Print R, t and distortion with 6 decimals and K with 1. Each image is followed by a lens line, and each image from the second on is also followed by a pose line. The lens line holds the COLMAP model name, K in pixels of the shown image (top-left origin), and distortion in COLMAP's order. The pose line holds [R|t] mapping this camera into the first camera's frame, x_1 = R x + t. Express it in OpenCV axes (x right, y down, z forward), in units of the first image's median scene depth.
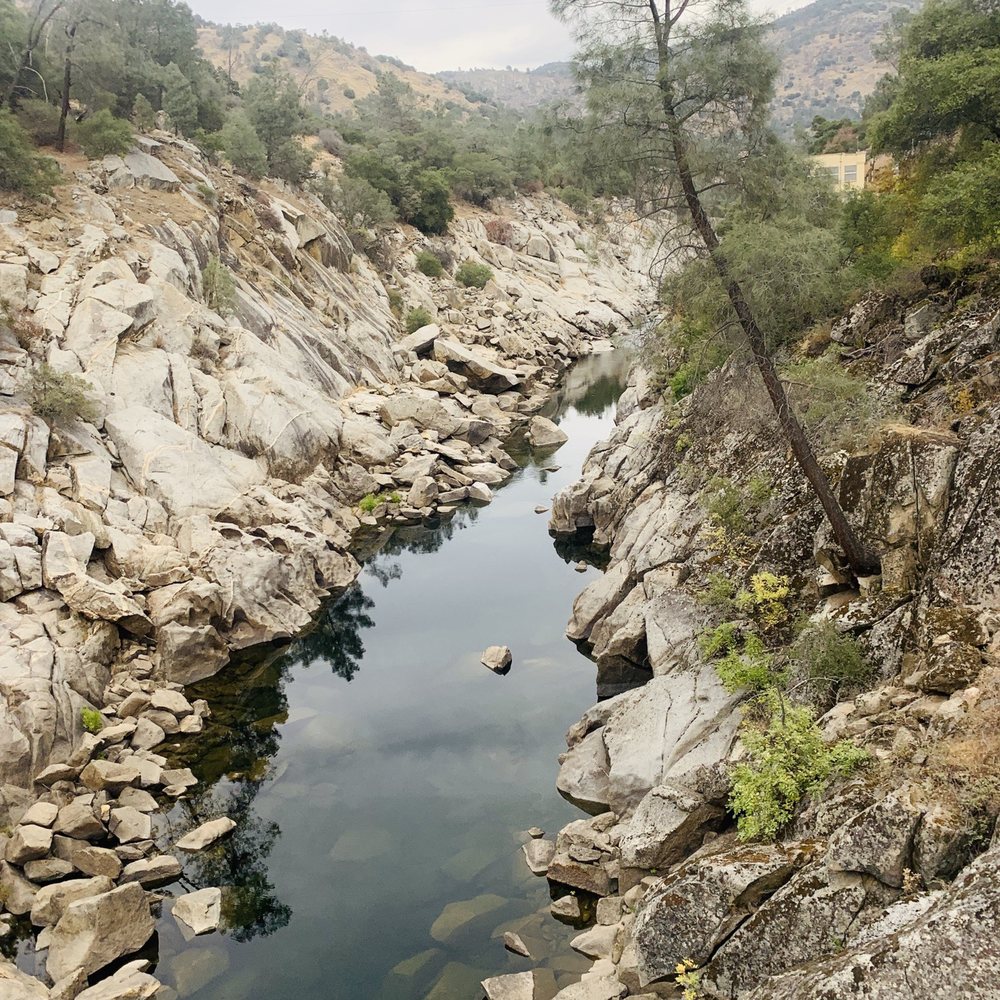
lens RADIAL K [[1118.9, 0, 500.0], [0, 1118.9, 500.0], [0, 0, 1]] dist [0.005604, 0.001666]
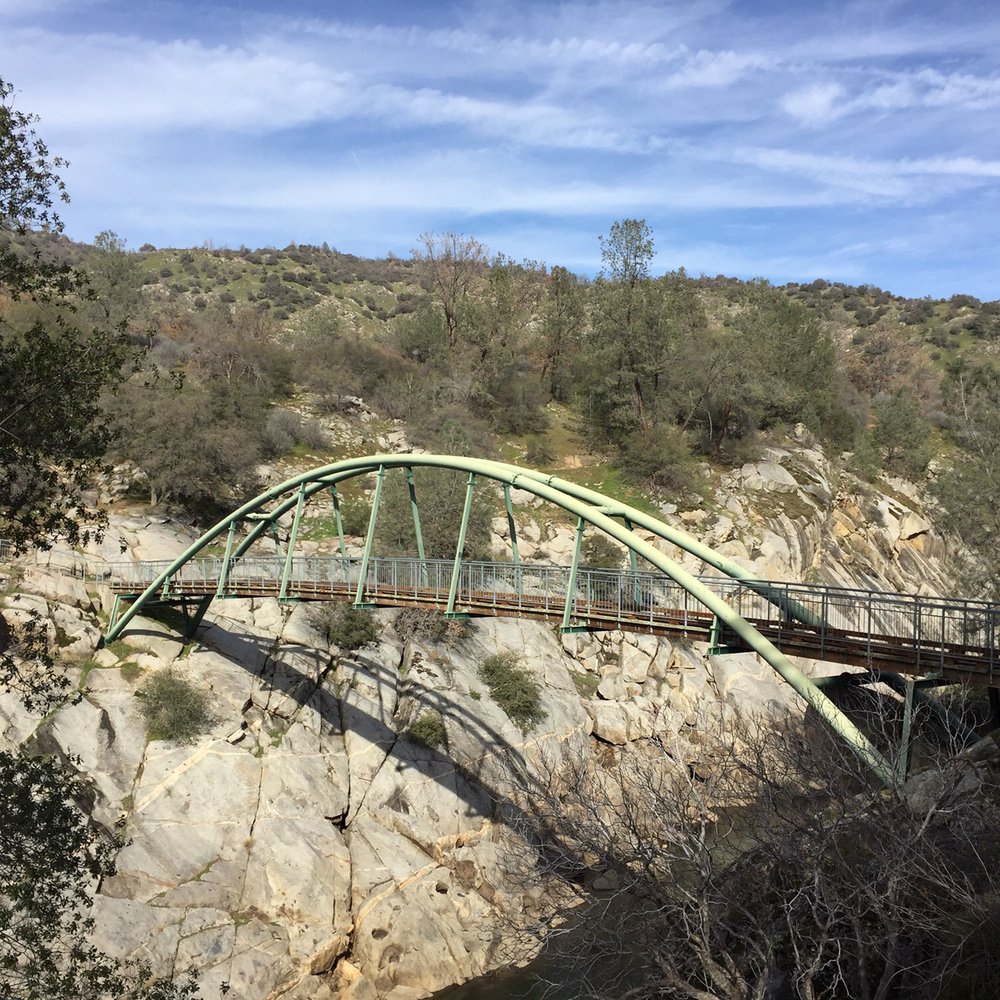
lens RADIAL K [[1229.3, 0, 500.0], [0, 1229.3, 500.0], [0, 0, 1]] dist [-0.007094, -0.000948]
pose [[0.854326, 0.066465, -0.515470, 0.171163], [-0.185301, 0.965565, -0.182614, 0.062084], [0.485582, 0.251529, 0.837224, -0.393050]]
